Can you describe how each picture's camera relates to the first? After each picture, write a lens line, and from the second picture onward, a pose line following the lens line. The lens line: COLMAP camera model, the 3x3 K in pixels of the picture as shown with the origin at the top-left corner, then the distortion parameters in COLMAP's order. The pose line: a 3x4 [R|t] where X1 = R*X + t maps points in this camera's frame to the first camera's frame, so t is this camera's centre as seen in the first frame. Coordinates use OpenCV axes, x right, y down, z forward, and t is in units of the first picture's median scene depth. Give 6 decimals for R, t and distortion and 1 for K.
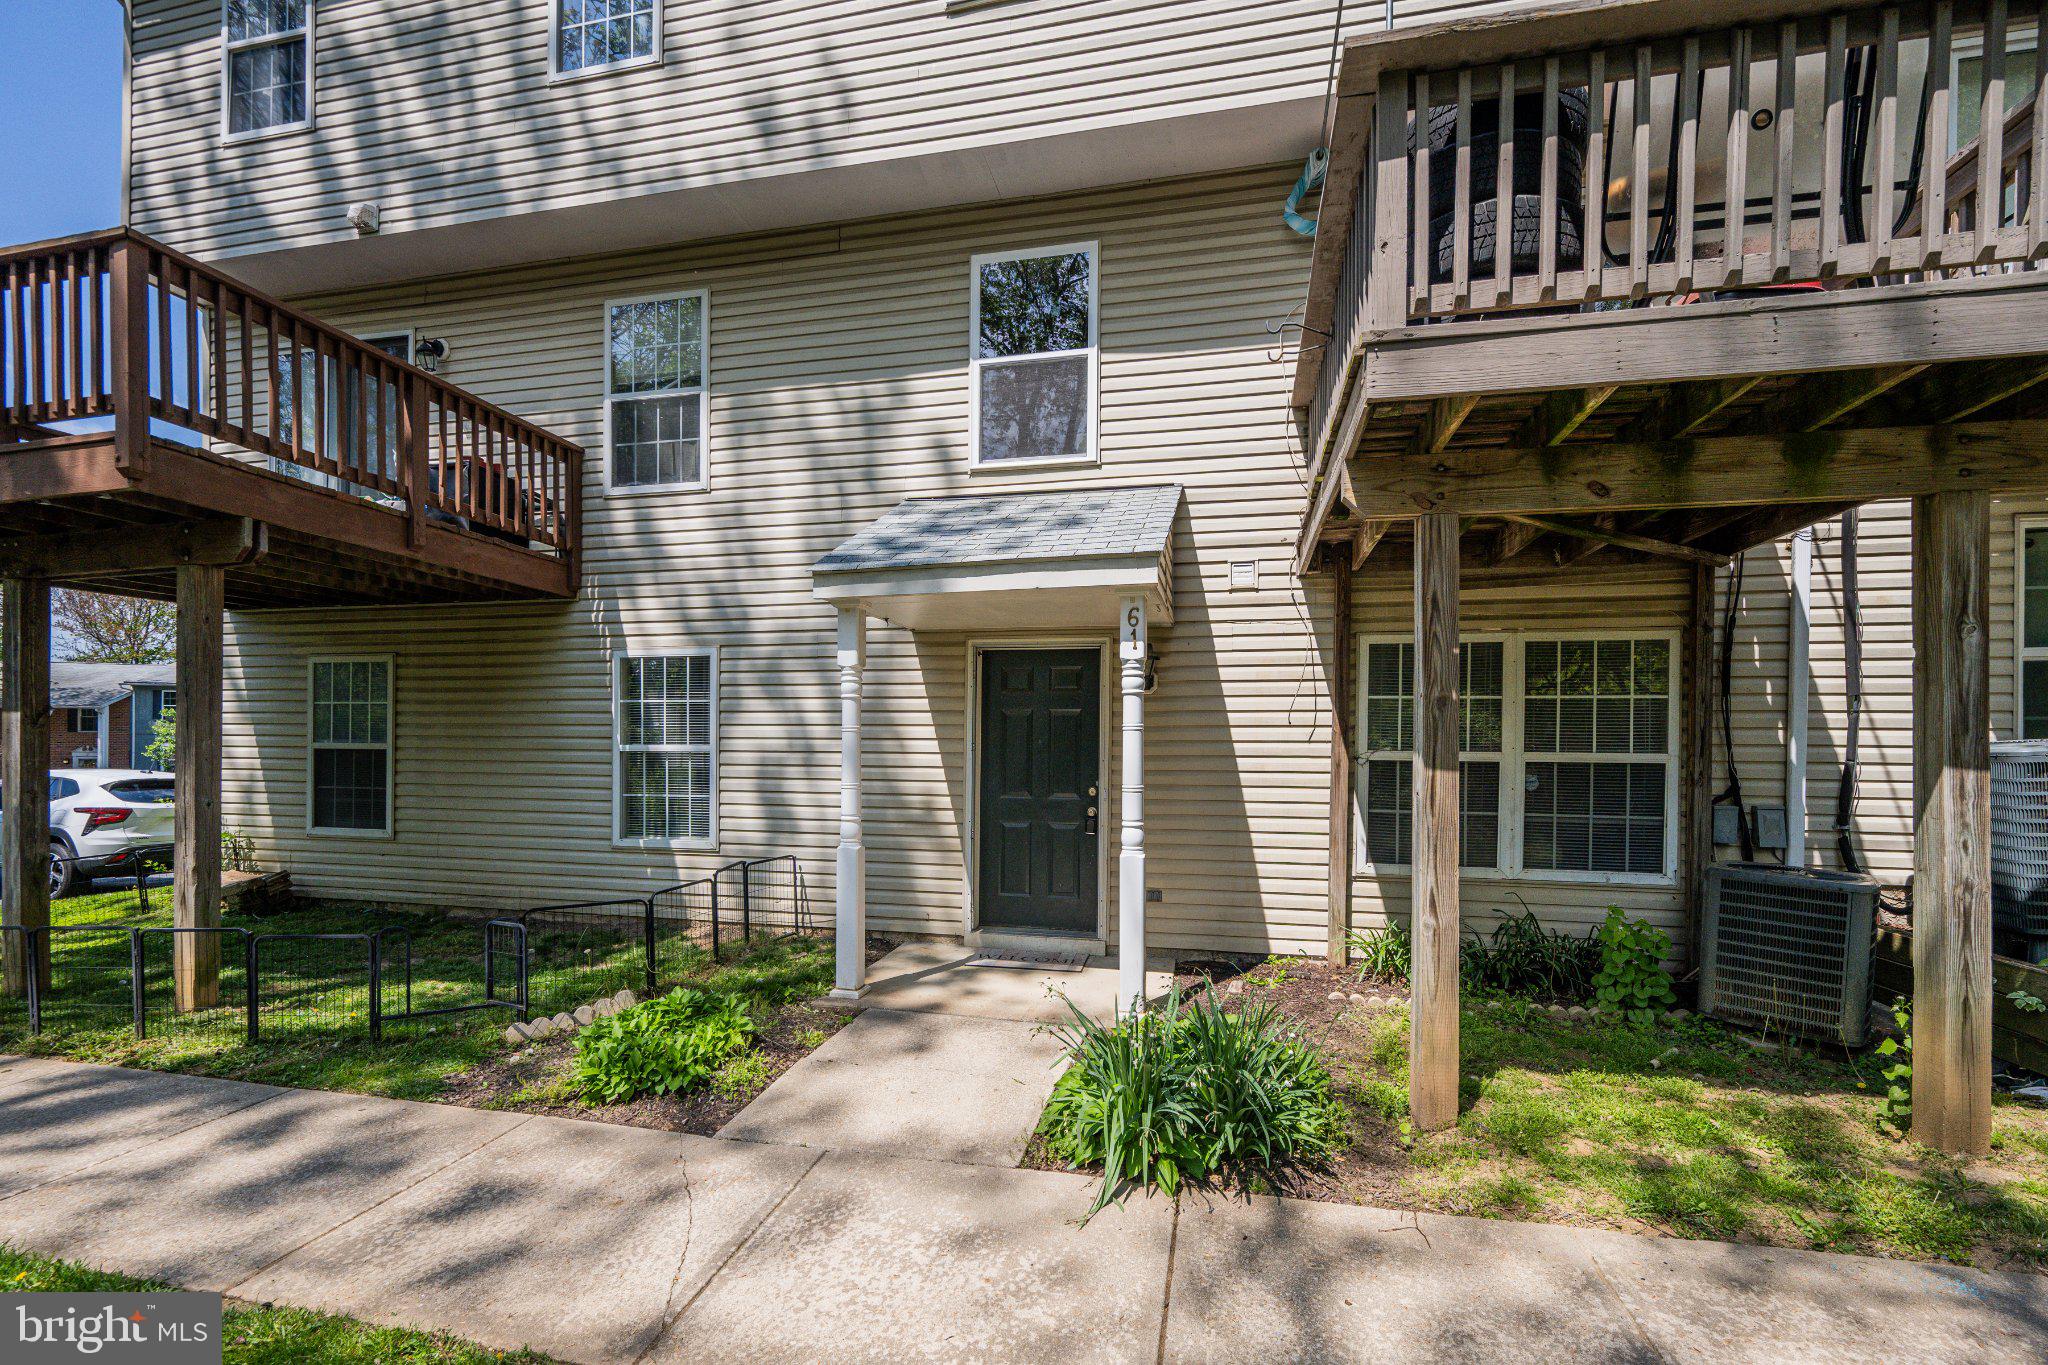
lens RADIAL K [[870.1, 0, 1027.7], [0, 870.1, 750.4], [0, 0, 1]] dist [0.000195, -0.000112]
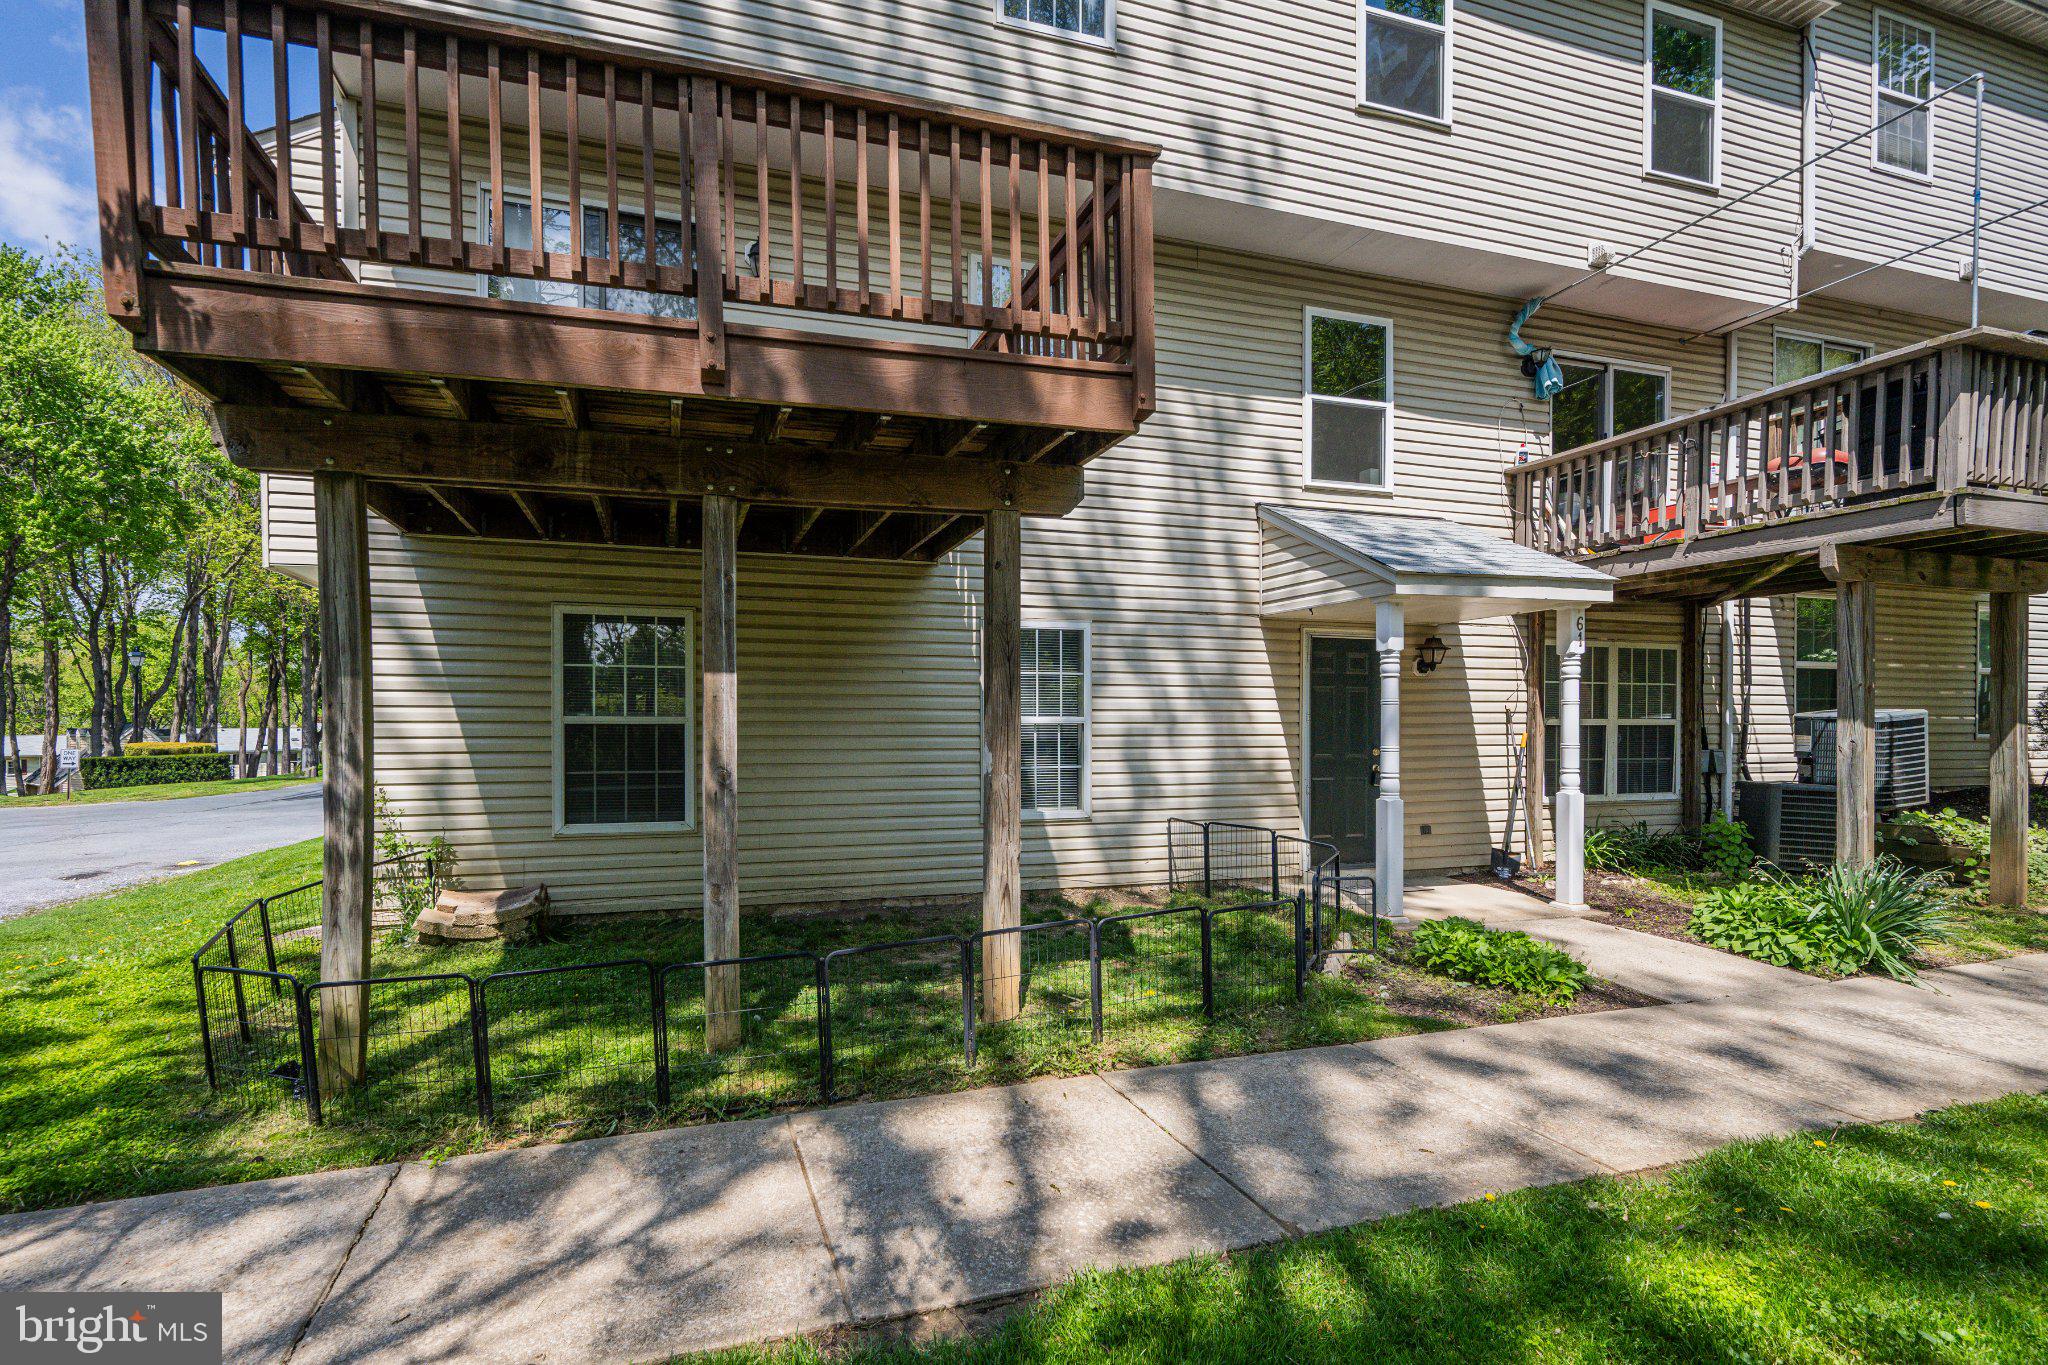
lens RADIAL K [[828.0, 0, 1024.0], [0, 828.0, 731.9], [0, 0, 1]] dist [-0.000146, -0.000048]
pose [[0.879937, -0.011817, 0.474943, -0.935373], [0.008898, 0.999925, 0.008394, 0.002736], [-0.475006, -0.003161, 0.879977, 0.179430]]
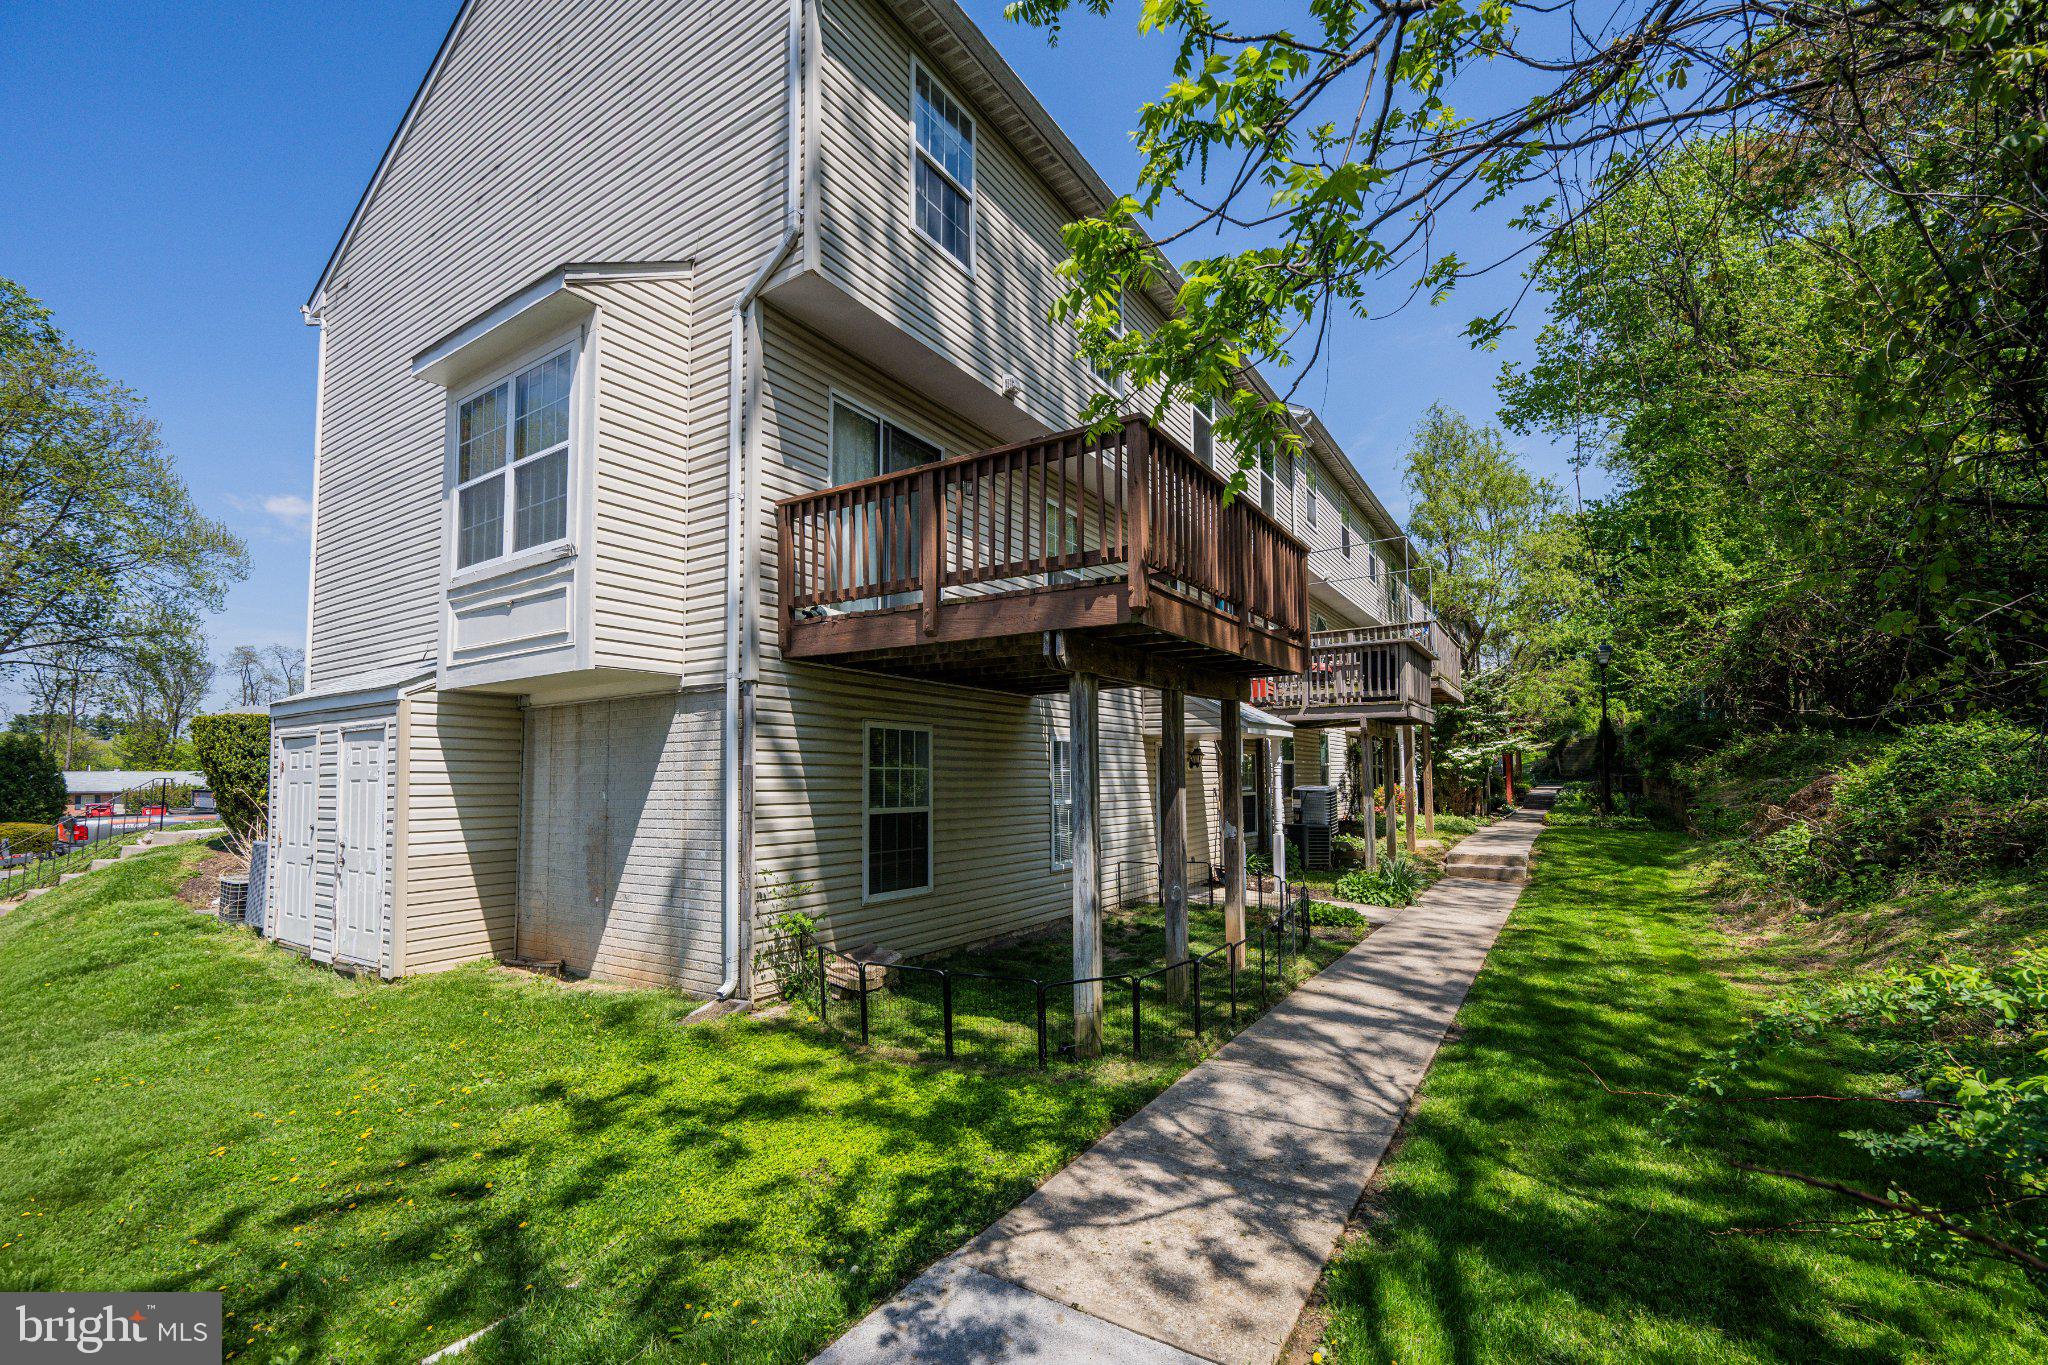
lens RADIAL K [[762.0, 0, 1021.9], [0, 762.0, 739.2], [0, 0, 1]] dist [-0.000193, -0.000013]
pose [[0.406261, 0.042725, 0.912758, -1.775572], [0.012011, 0.998570, -0.052087, -0.046417], [-0.913678, 0.032124, 0.405167, 0.568313]]
